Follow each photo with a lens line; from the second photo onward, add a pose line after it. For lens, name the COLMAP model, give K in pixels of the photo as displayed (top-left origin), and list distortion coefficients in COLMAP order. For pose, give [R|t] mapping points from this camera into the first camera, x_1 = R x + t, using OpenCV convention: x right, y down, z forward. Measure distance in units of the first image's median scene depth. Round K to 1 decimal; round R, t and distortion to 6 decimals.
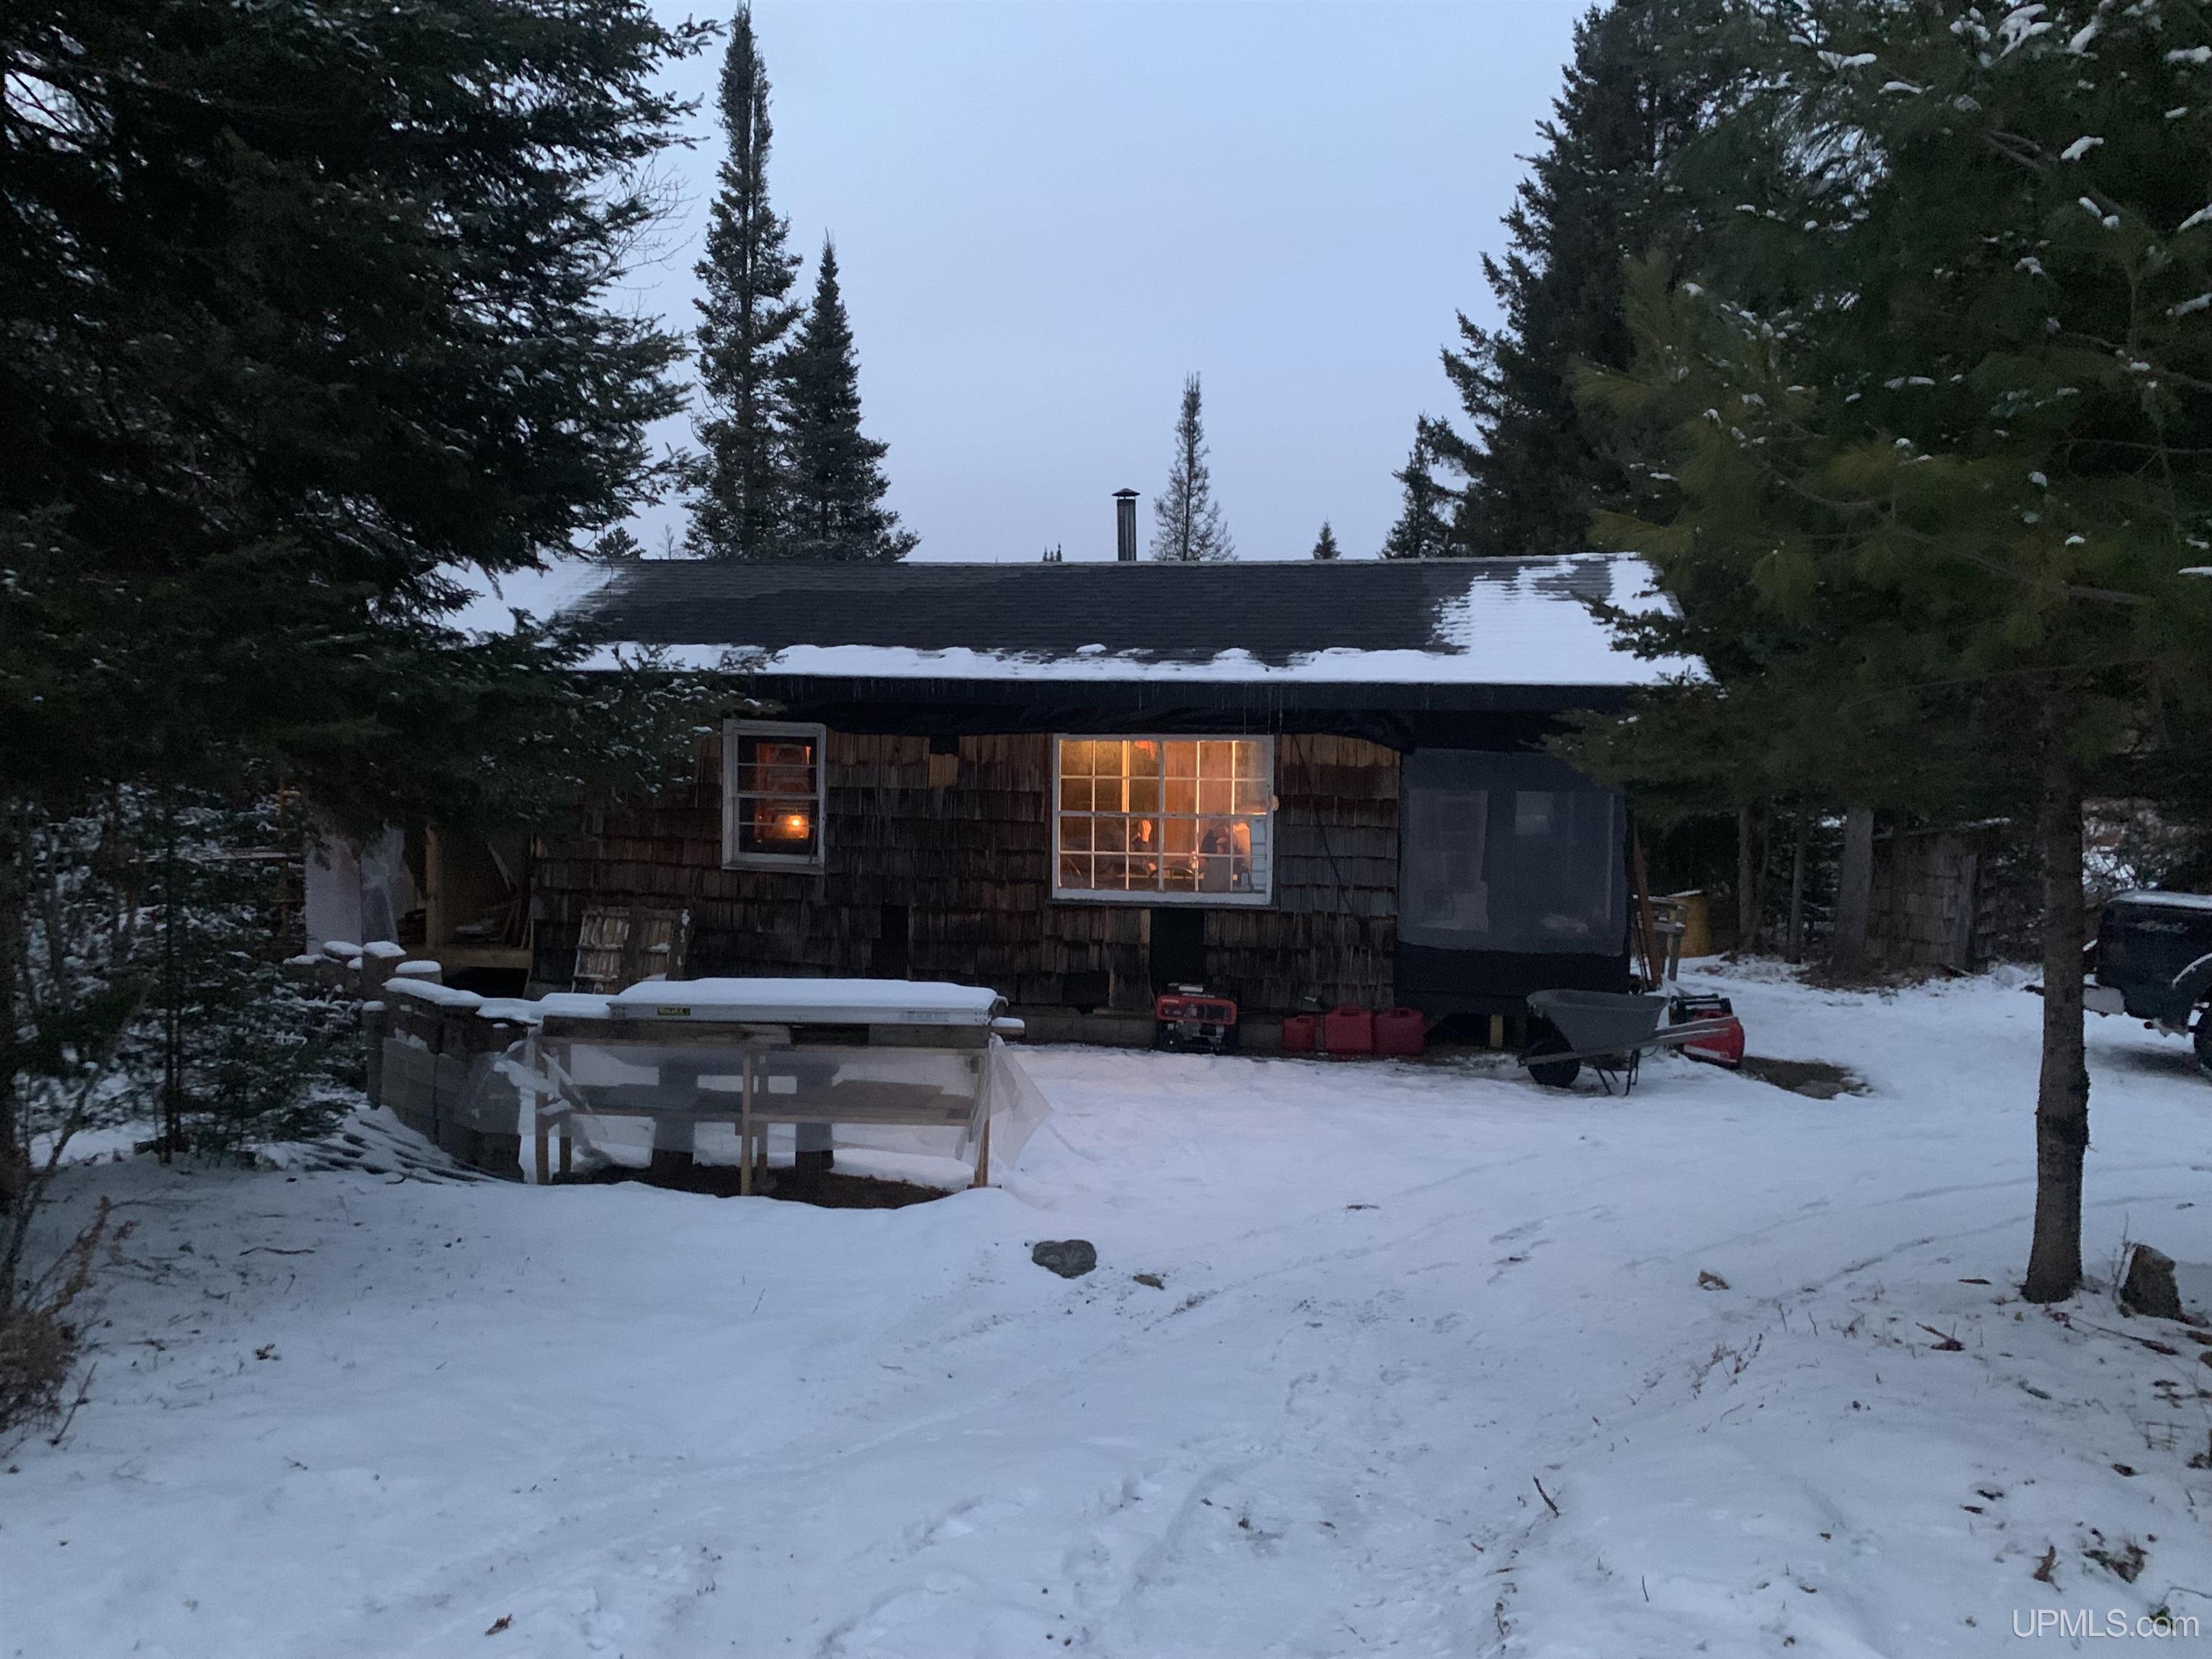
lens RADIAL K [[1666.1, 0, 1106.0], [0, 1666.1, 829.5], [0, 0, 1]] dist [0.086195, -0.171486]
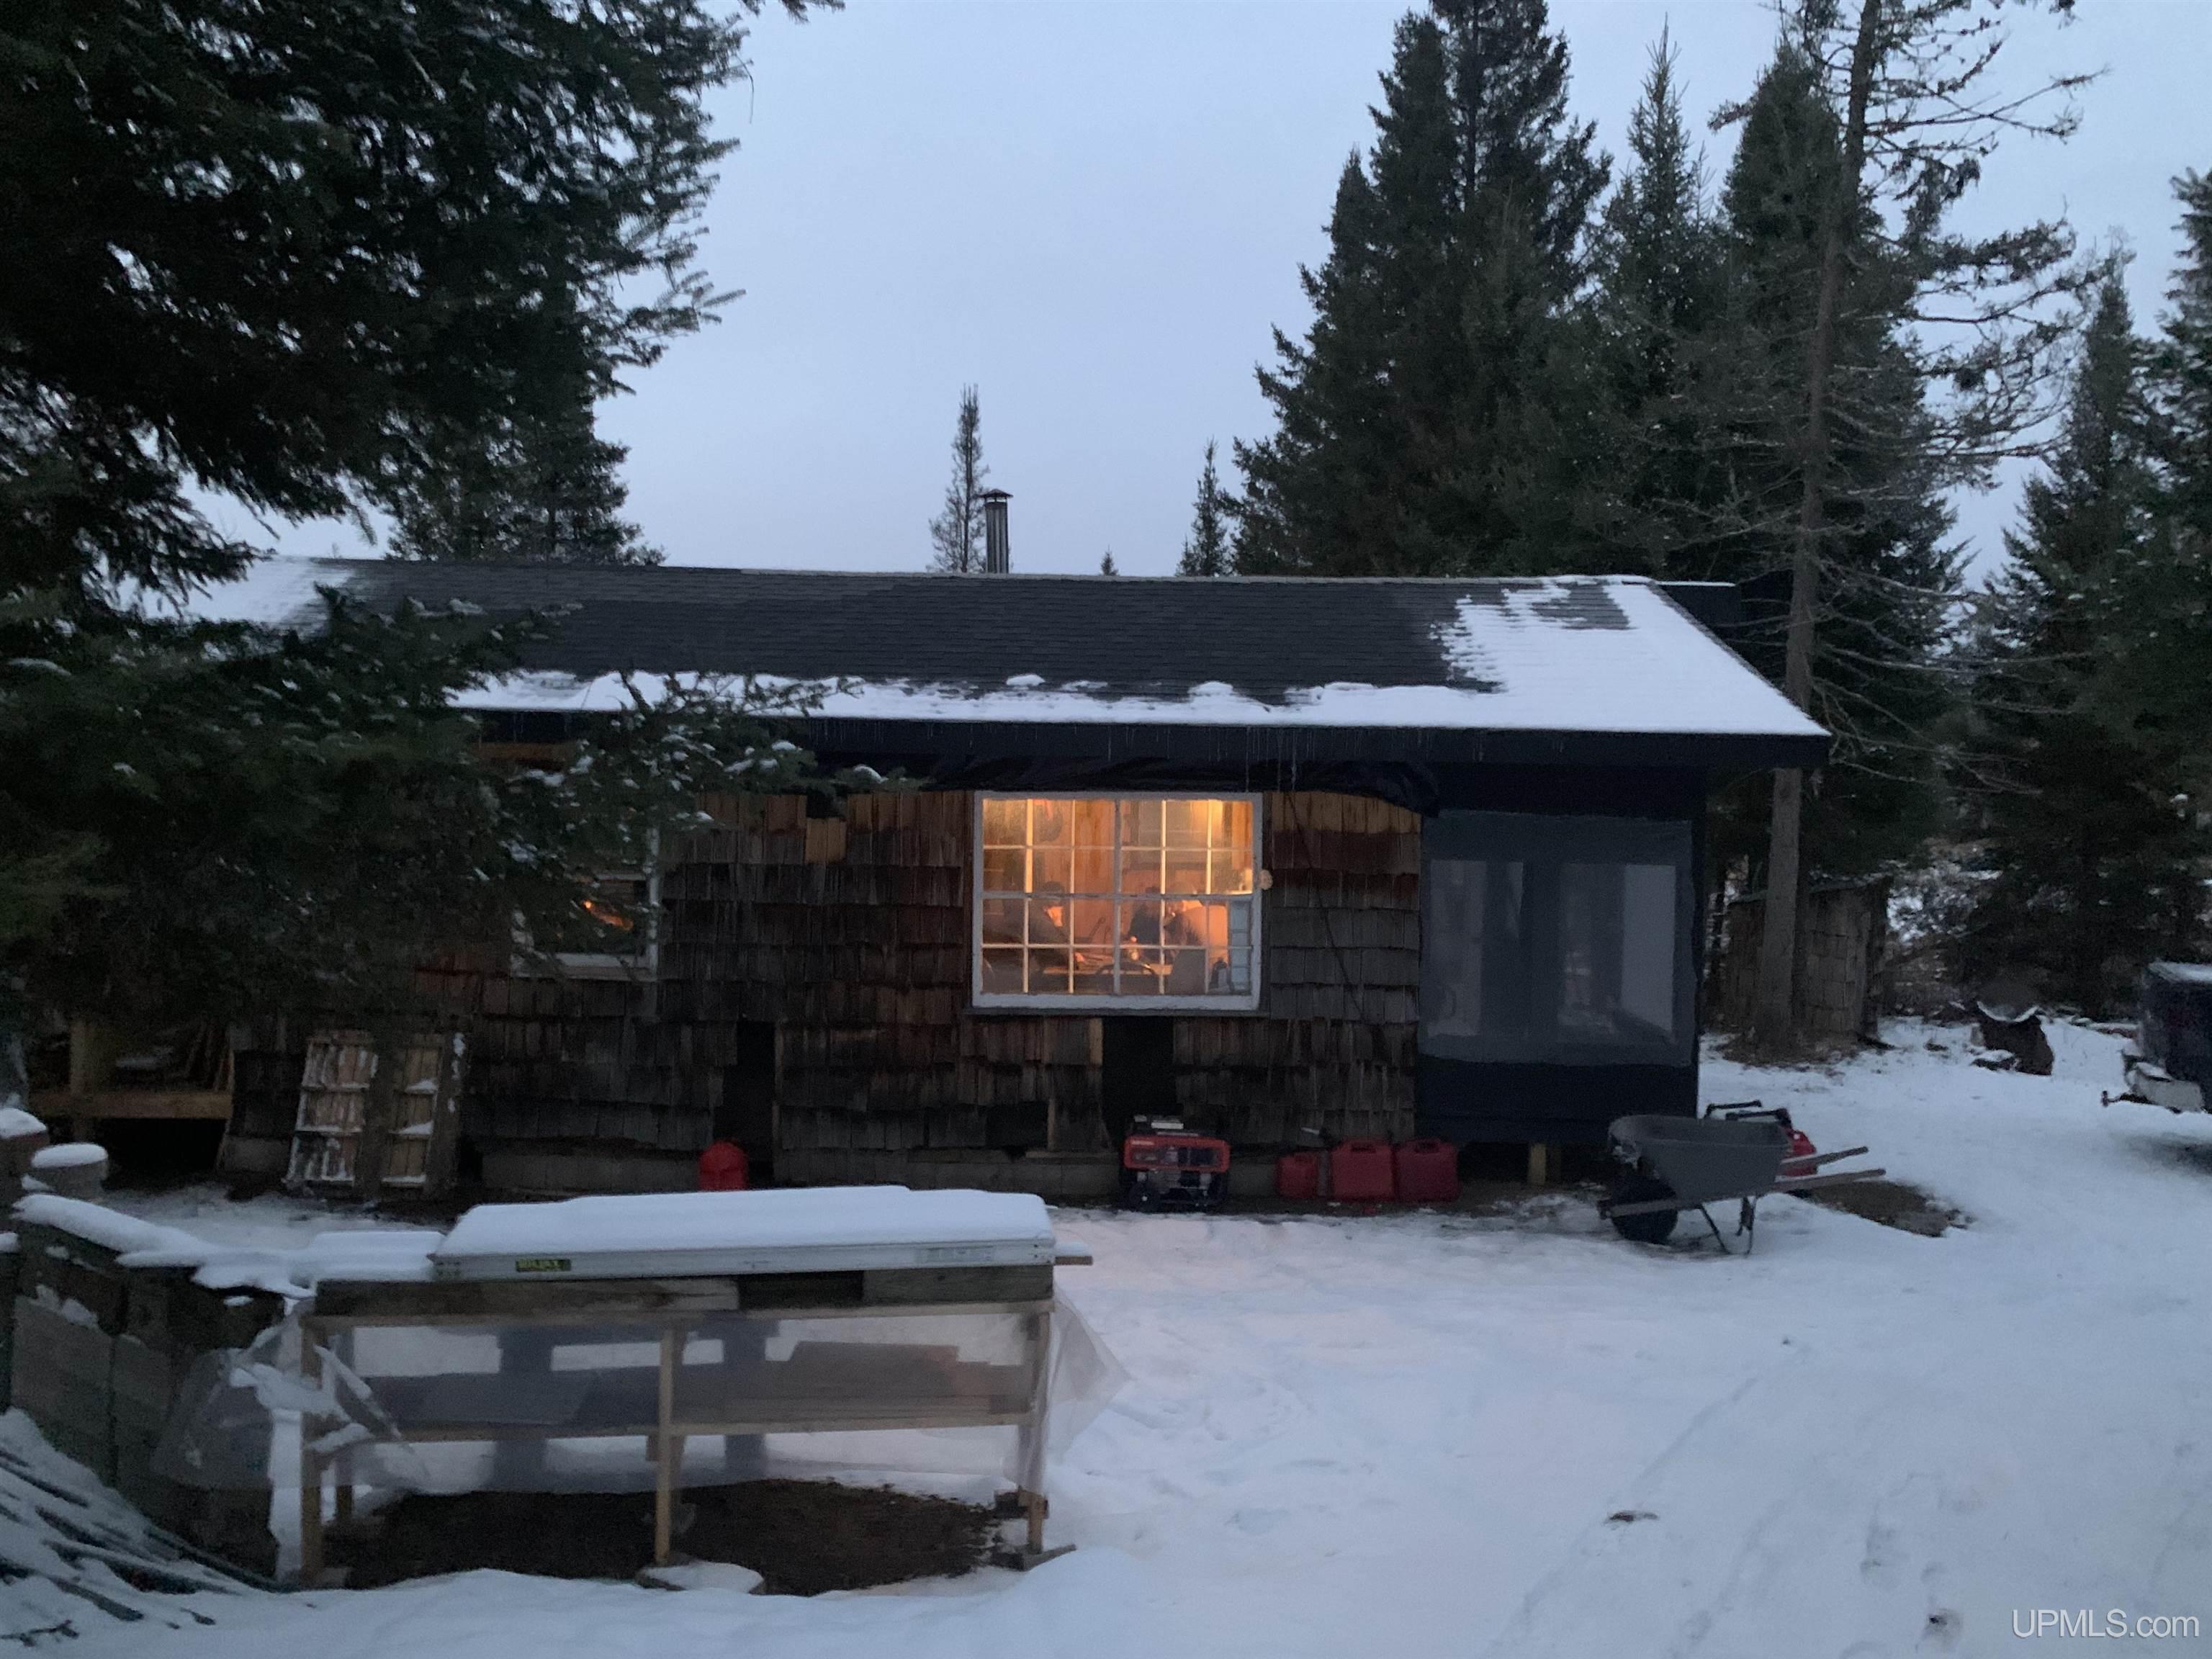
lens RADIAL K [[1677.6, 0, 1104.7], [0, 1677.6, 816.9], [0, 0, 1]] dist [0.053532, -0.078962]
pose [[0.984074, -0.004135, 0.177712, -0.110972], [0.009492, 0.999525, -0.029305, -0.022823], [-0.177506, 0.030526, 0.983646, 0.238152]]
